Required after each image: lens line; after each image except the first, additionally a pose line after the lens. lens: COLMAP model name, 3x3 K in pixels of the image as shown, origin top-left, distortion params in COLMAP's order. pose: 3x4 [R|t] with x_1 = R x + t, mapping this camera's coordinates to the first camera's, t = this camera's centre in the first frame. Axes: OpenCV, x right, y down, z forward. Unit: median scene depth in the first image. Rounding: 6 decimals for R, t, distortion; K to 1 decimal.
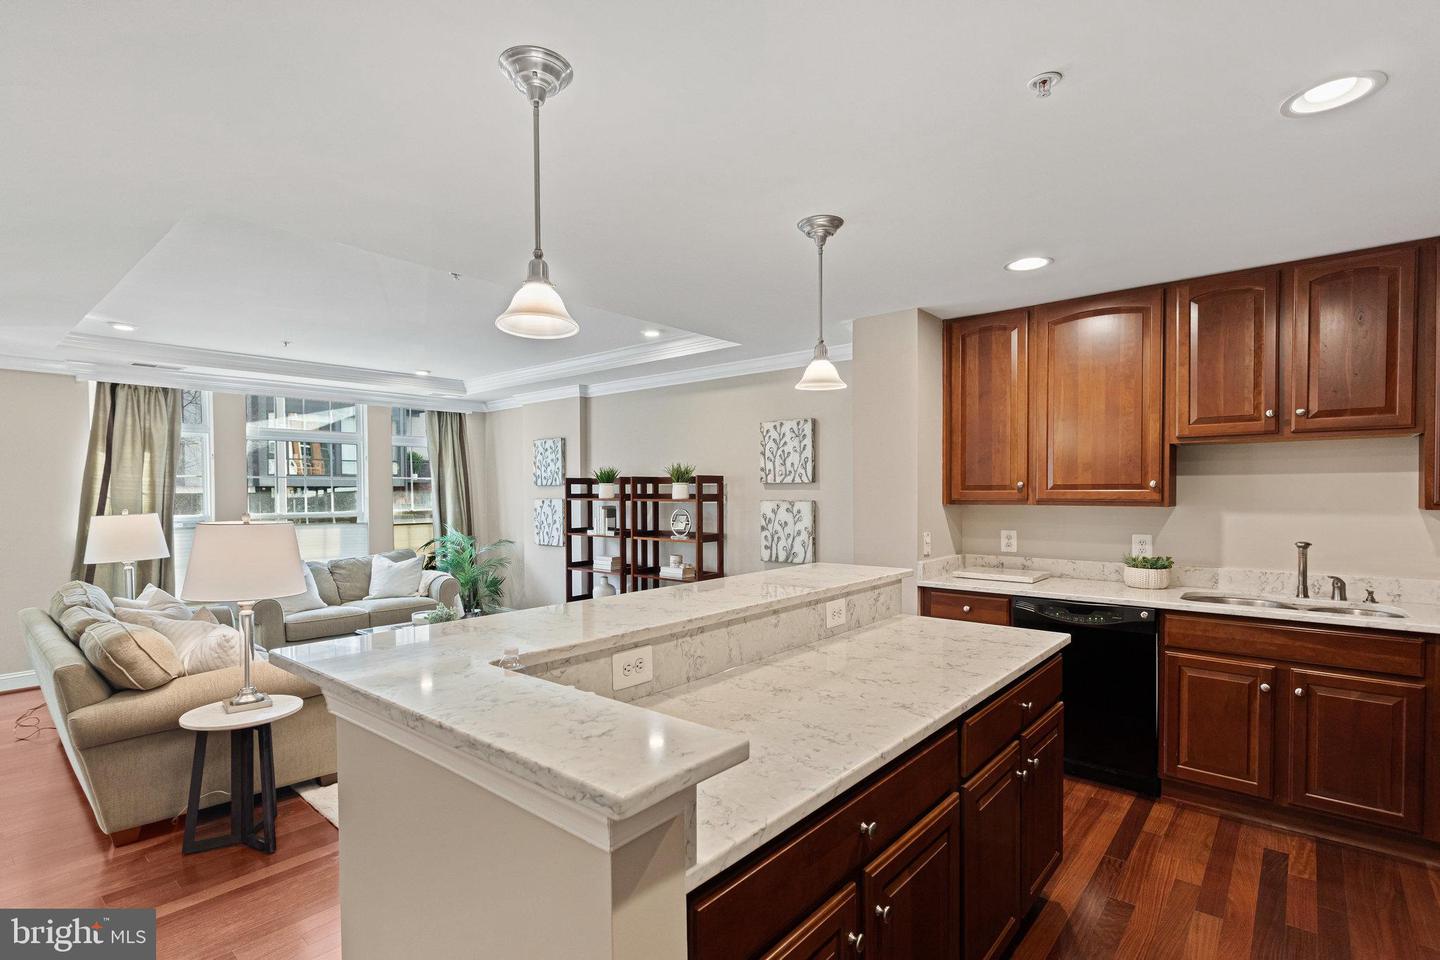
lens RADIAL K [[680.4, 0, 693.1], [0, 680.4, 506.8], [0, 0, 1]] dist [-0.000567, 0.004115]
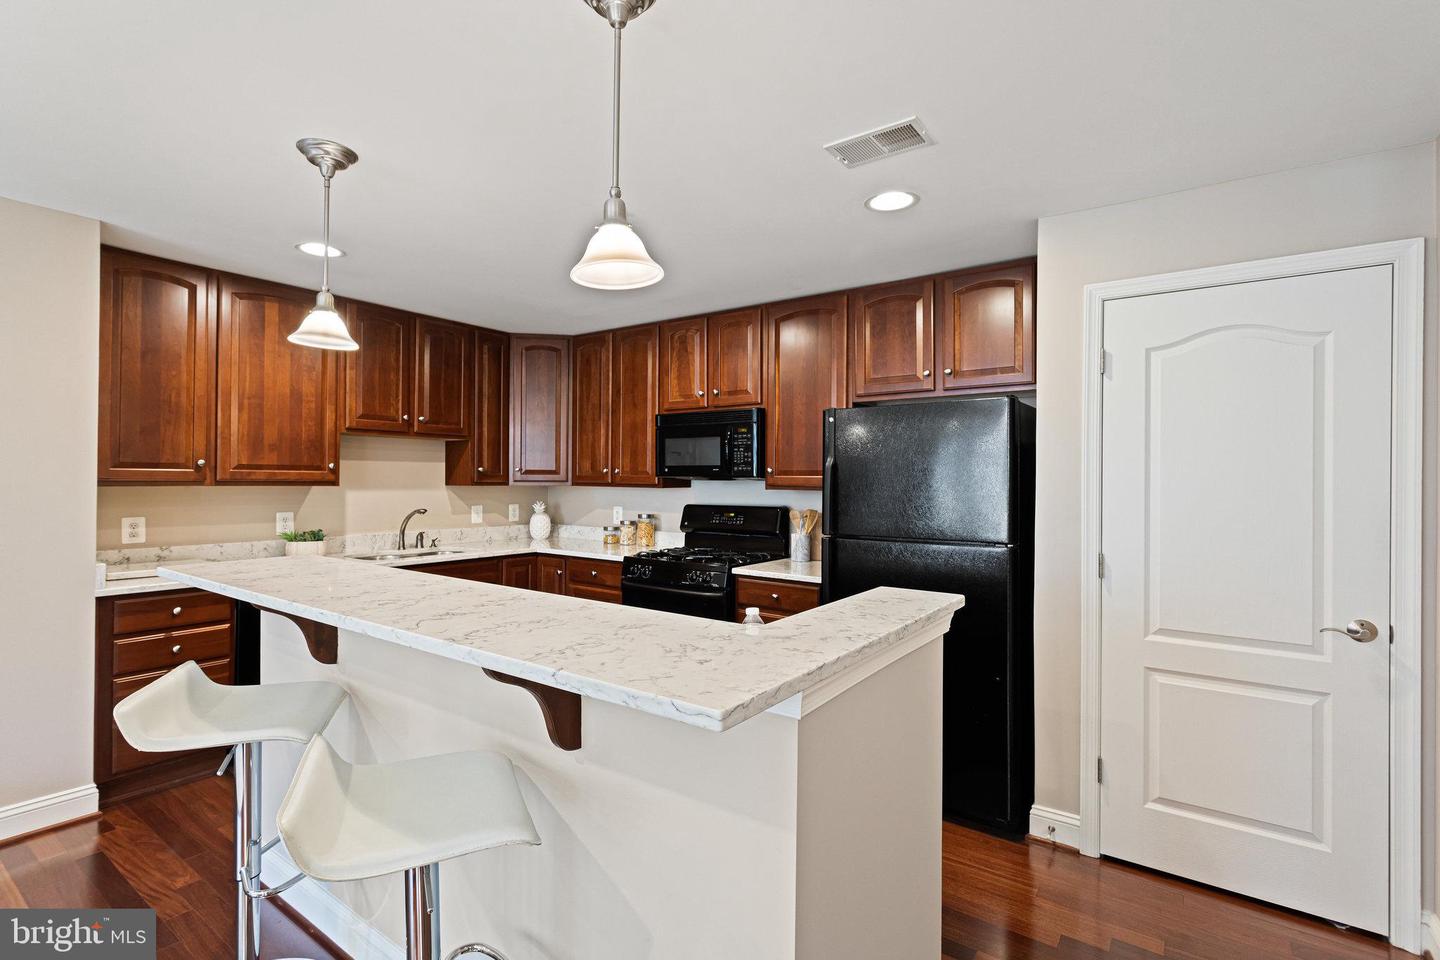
lens RADIAL K [[680.4, 0, 707.3], [0, 680.4, 474.3], [0, 0, 1]] dist [-0.000567, 0.004115]
pose [[-0.075070, 0.010618, 0.997122, -0.330275], [0.013637, 0.999861, -0.009621, -0.000099], [-0.997085, 0.012876, -0.075204, 0.289177]]
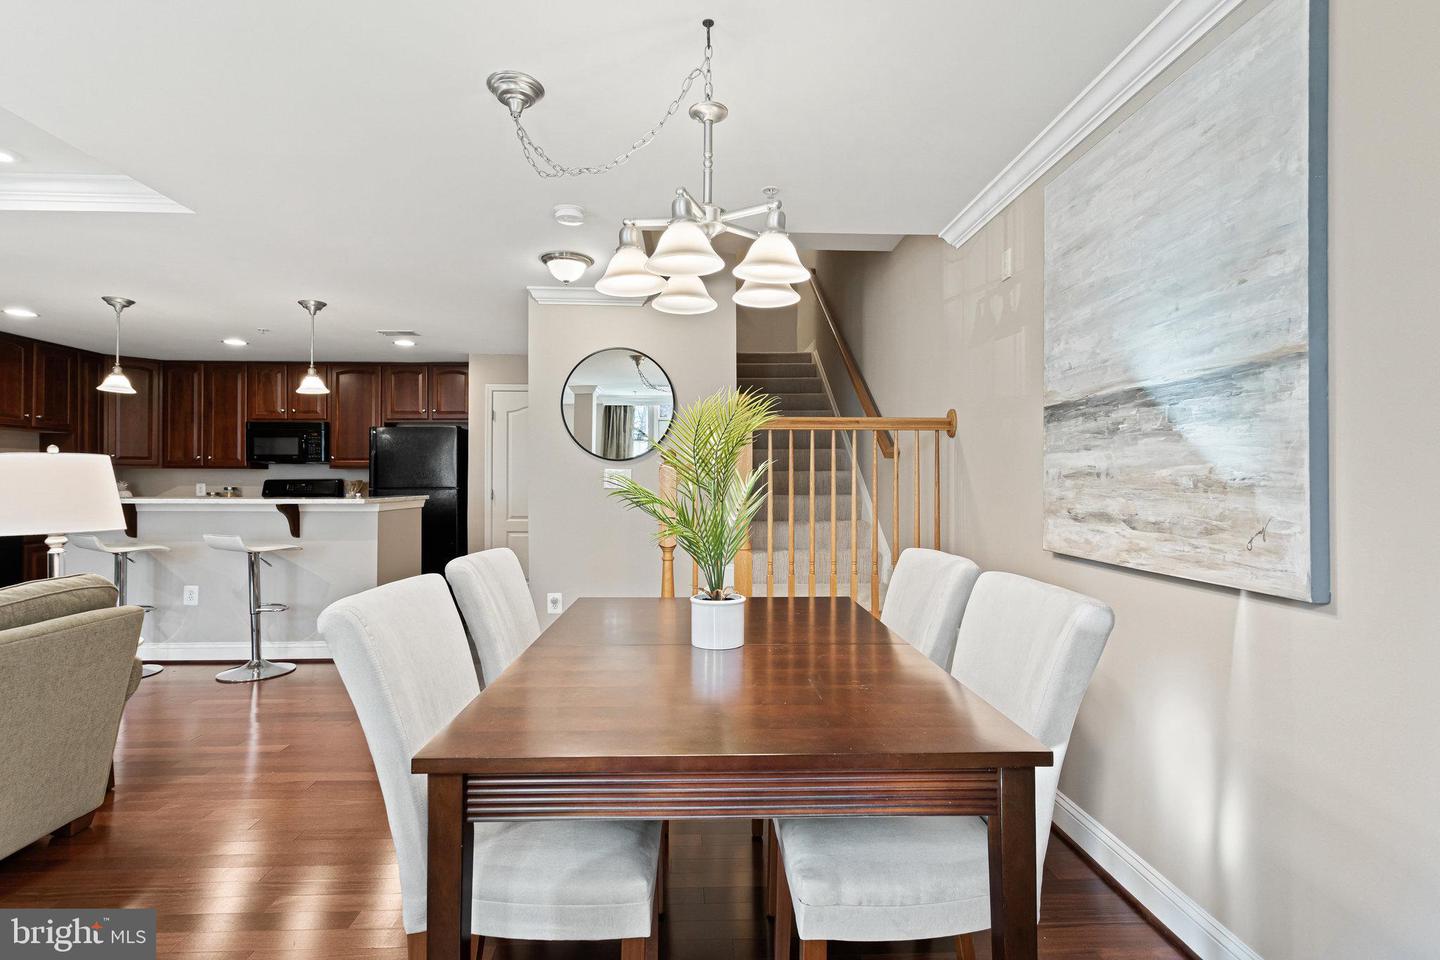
lens RADIAL K [[680.4, 0, 718.1], [0, 680.4, 476.8], [0, 0, 1]] dist [-0.000567, 0.004115]
pose [[-0.689613, 0.010043, 0.724109, -1.075806], [0.018173, 0.999829, 0.003439, 0.035807], [-0.723950, 0.015531, -0.689677, 0.539865]]
